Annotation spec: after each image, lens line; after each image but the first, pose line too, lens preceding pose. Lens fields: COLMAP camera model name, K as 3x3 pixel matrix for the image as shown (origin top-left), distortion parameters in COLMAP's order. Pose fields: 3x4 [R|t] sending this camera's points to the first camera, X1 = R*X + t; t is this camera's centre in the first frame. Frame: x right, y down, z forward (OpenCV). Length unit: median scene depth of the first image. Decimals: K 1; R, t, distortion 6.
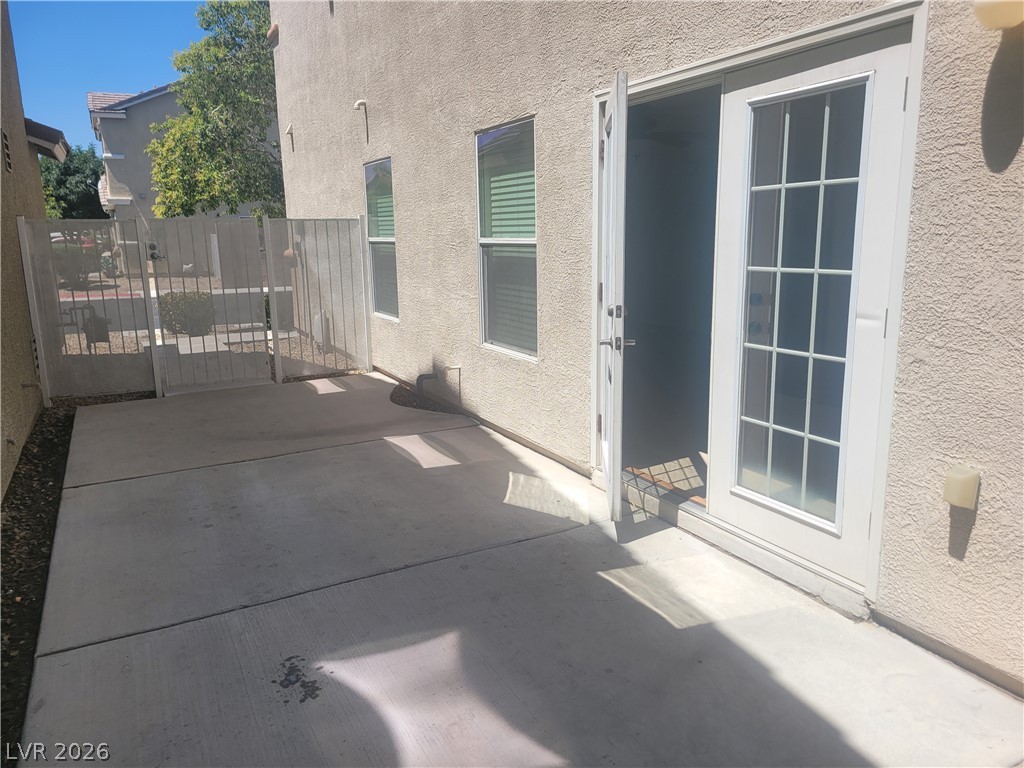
lens RADIAL K [[763.0, 0, 512.3], [0, 763.0, 385.0], [0, 0, 1]] dist [0.063464, -0.045012]
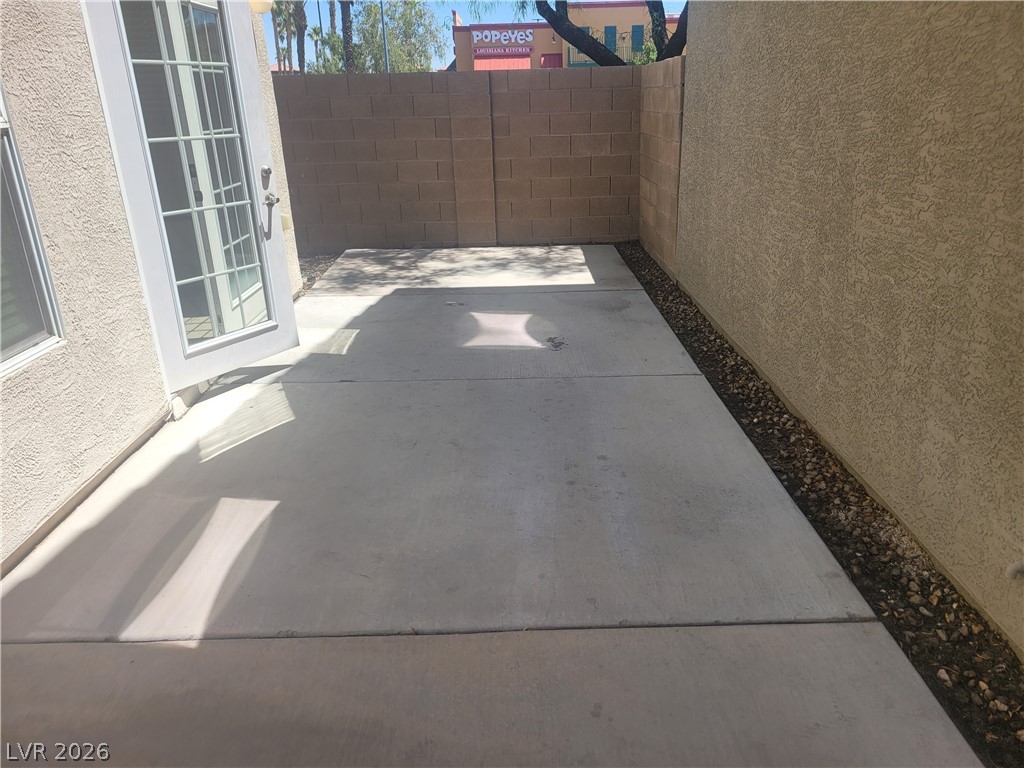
lens RADIAL K [[763.0, 0, 514.4], [0, 763.0, 384.2], [0, 0, 1]] dist [0.063464, -0.045012]
pose [[-0.892013, -0.126271, 0.434015, -0.829072], [0.123445, 0.855633, 0.502646, -0.400029], [-0.434827, 0.501944, -0.747648, 2.038619]]
